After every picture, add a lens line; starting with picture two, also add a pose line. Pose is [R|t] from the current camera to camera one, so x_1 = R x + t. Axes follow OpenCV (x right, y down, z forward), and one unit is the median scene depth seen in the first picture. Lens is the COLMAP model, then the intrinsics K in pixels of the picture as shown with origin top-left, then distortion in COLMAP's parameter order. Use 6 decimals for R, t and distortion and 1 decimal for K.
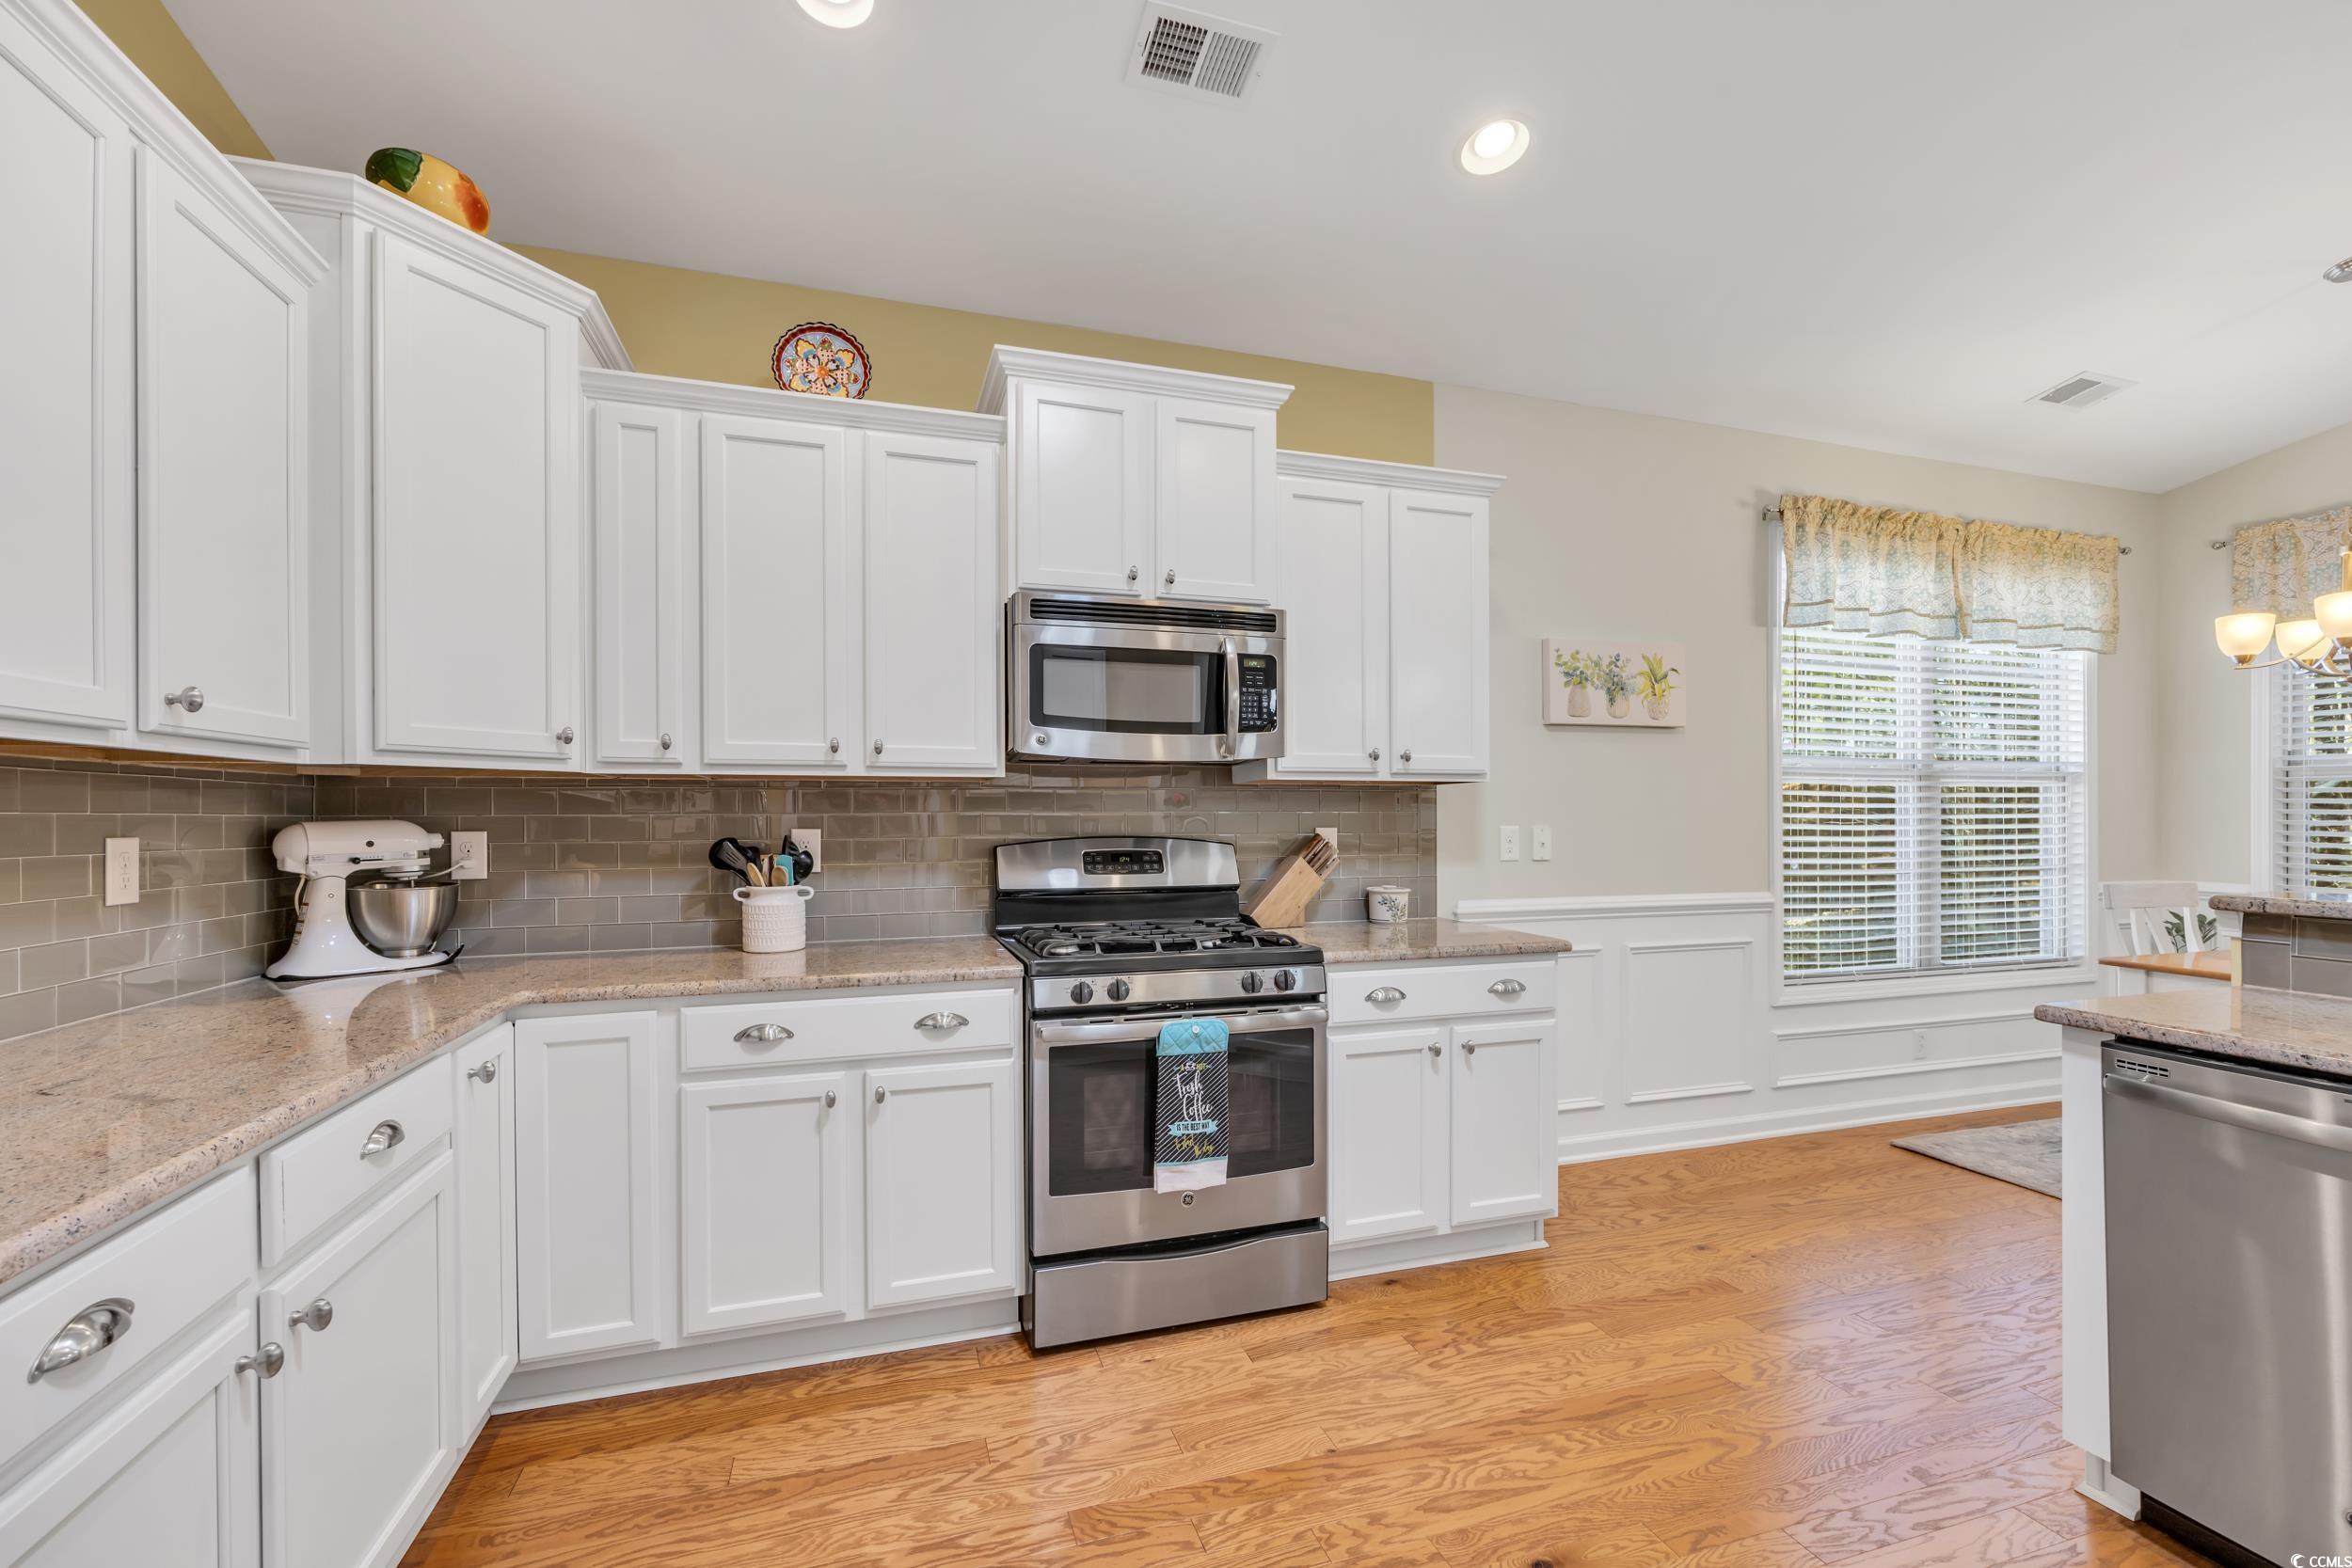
lens RADIAL K [[960.0, 0, 1174.6], [0, 960.0, 814.0], [0, 0, 1]] dist [0.000626, 0.000011]
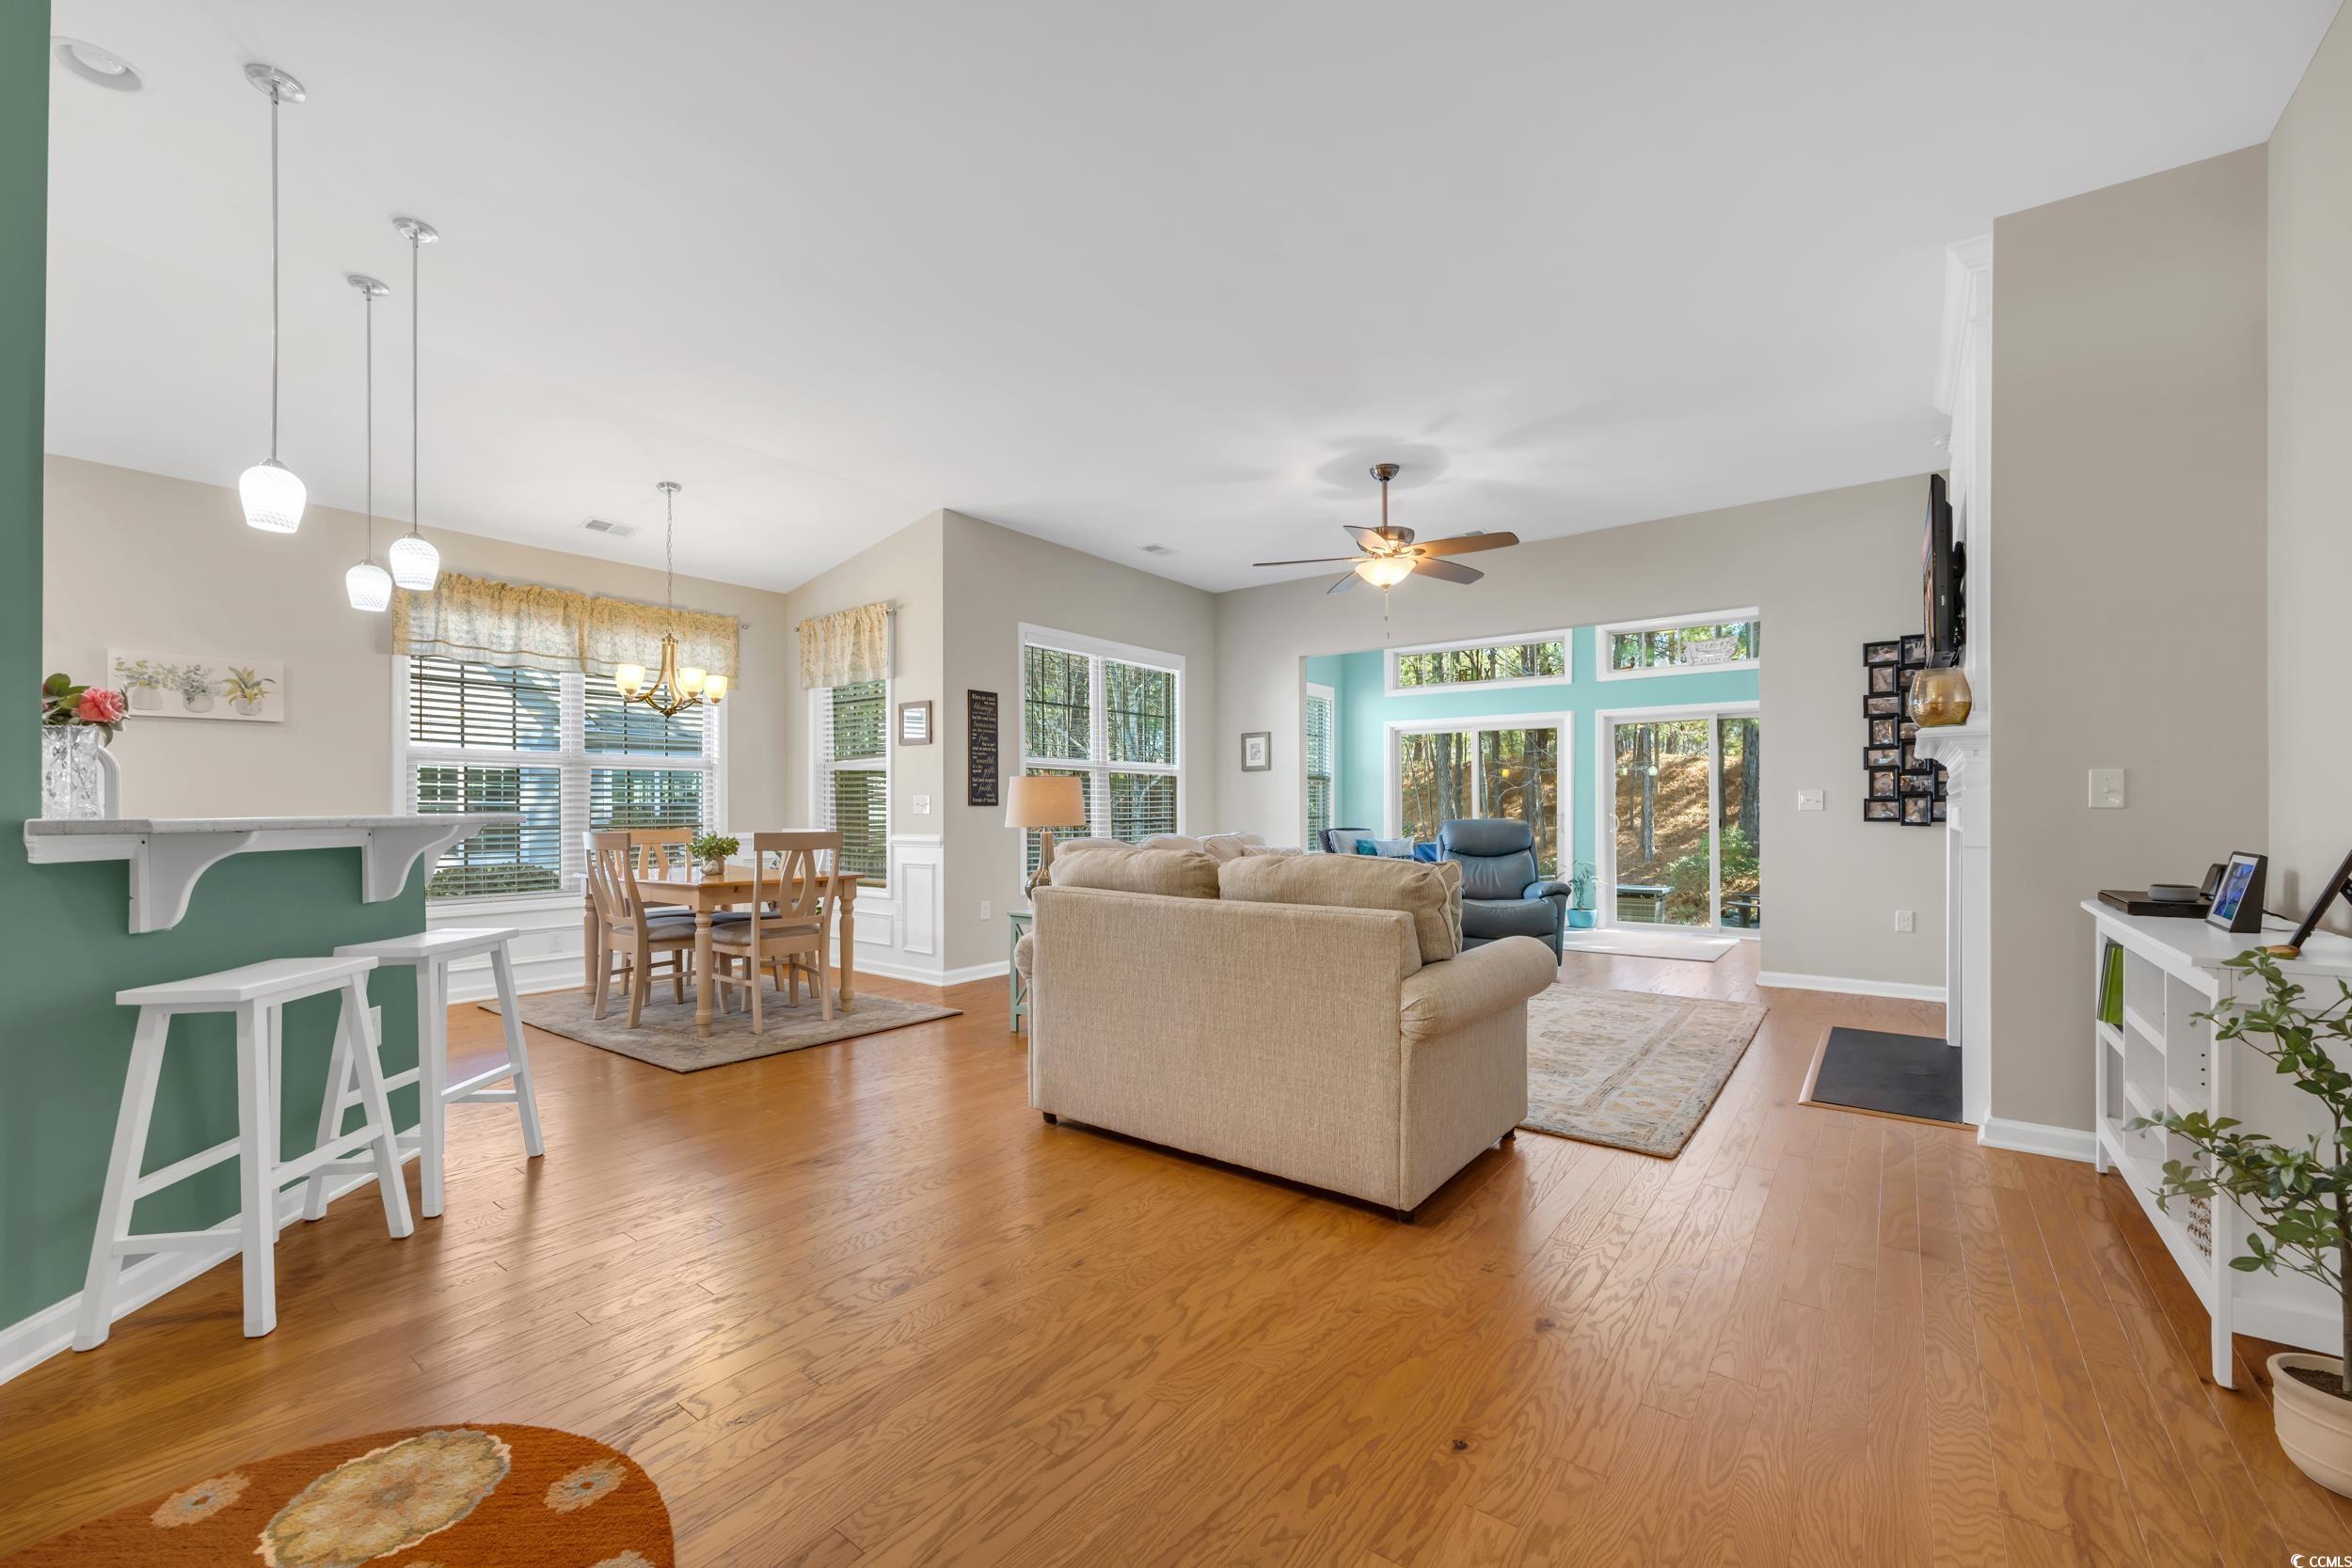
lens RADIAL K [[950.9, 0, 1175.5], [0, 950.9, 806.9], [0, 0, 1]] dist [0.000693, -0.000948]
pose [[0.817164, -0.002499, 0.576400, 0.830041], [0.004764, 0.999986, -0.002419, 0.043617], [-0.576386, 0.004722, 0.817164, -0.900936]]
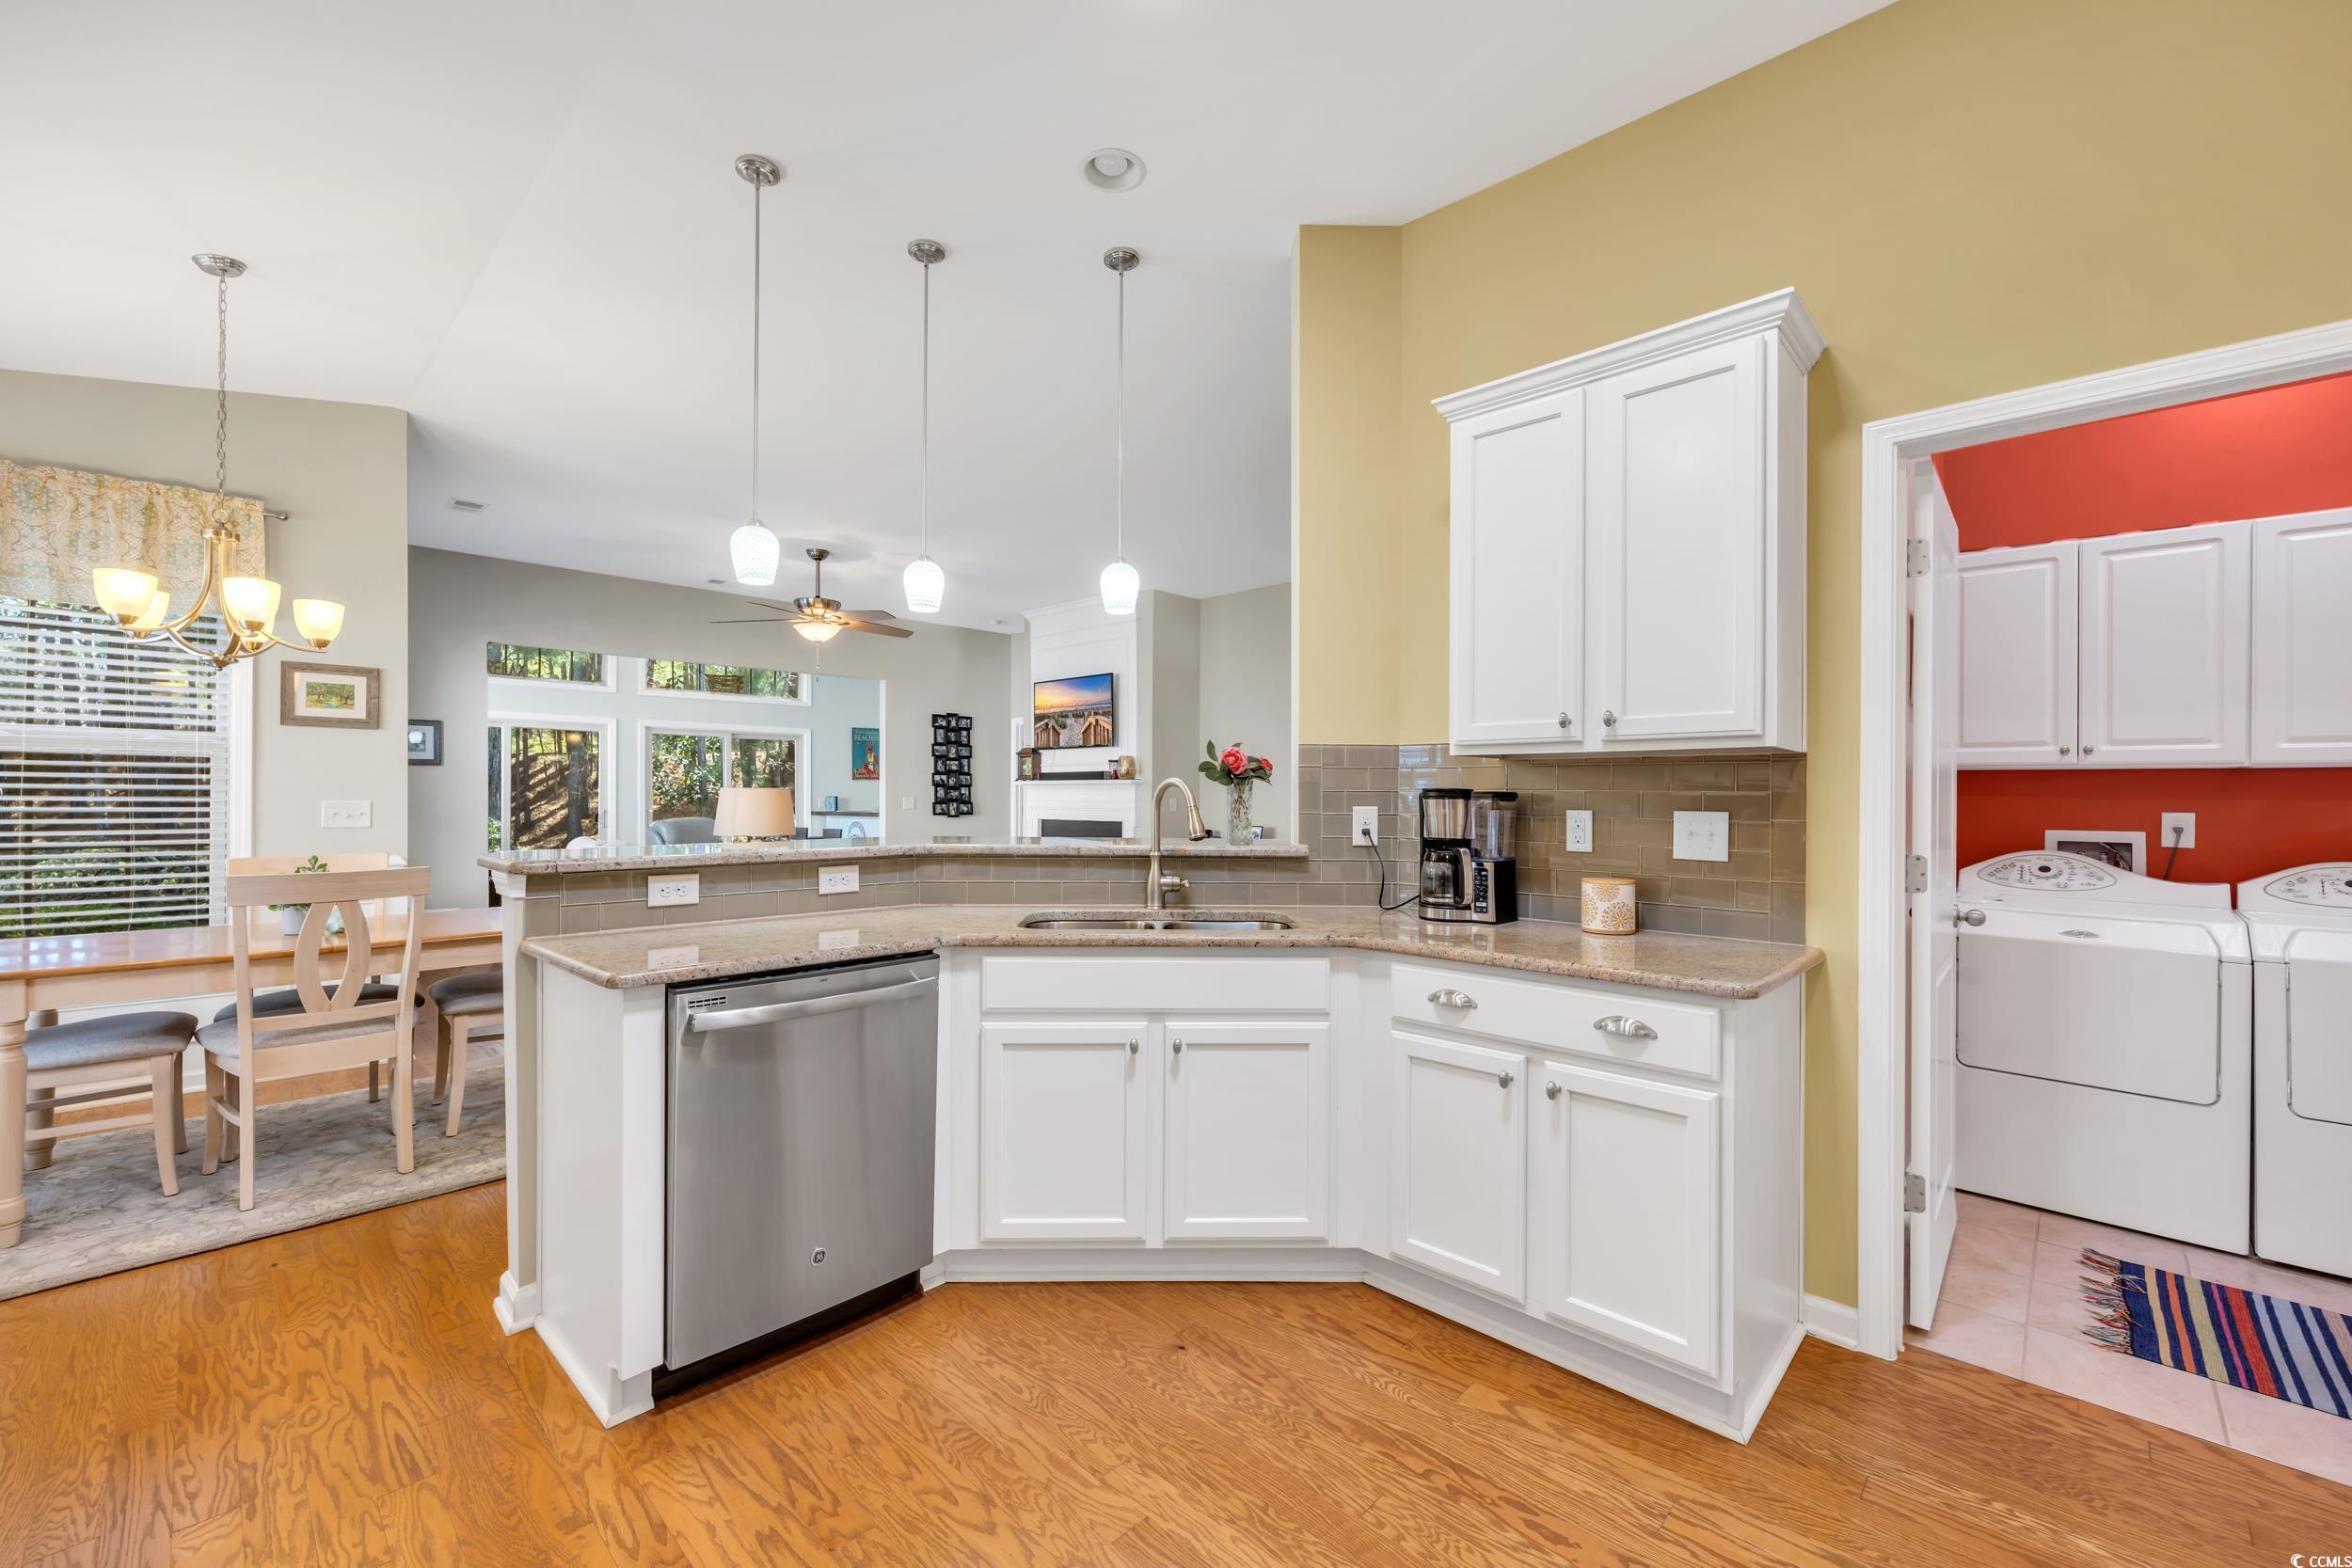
lens RADIAL K [[950.9, 0, 1167.5], [0, 950.9, 795.1], [0, 0, 1]] dist [0.000693, -0.000948]
pose [[-0.471833, -0.005188, 0.881673, -0.146152], [-0.005656, 0.999980, 0.002858, -0.002810], [-0.881670, -0.003638, -0.471853, 0.493567]]
